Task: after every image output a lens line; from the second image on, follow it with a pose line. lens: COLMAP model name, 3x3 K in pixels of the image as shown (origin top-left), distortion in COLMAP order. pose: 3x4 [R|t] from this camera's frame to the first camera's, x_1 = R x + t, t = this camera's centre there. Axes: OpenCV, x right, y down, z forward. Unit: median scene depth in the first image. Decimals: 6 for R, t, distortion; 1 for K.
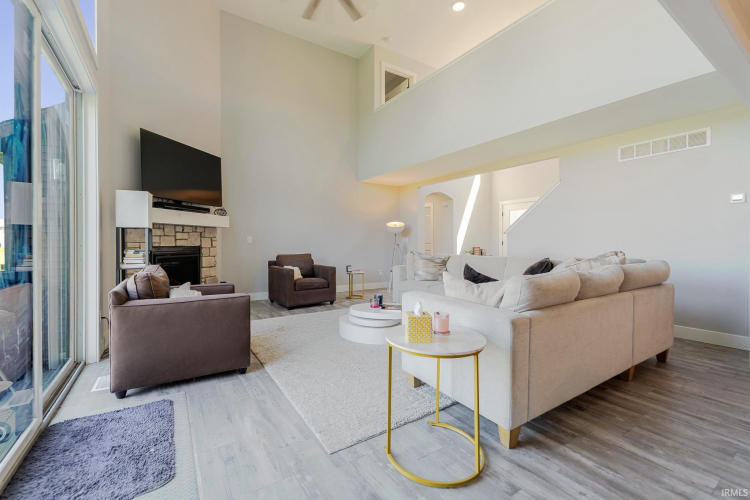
lens RADIAL K [[319.2, 0, 375.0], [0, 319.2, 250.0], [0, 0, 1]] dist [0.012722, -0.000019]
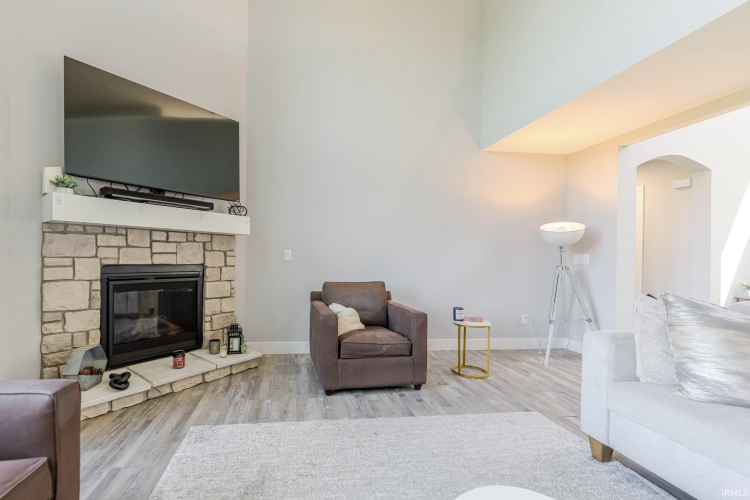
lens RADIAL K [[333.1, 0, 337.9], [0, 333.1, 255.5], [0, 0, 1]] dist [0.014595, -0.000096]
pose [[0.898749, 0.009742, -0.438356, -0.025714], [-0.025162, 0.999251, -0.029382, -0.016410], [0.437741, 0.037437, 0.898321, 0.511949]]
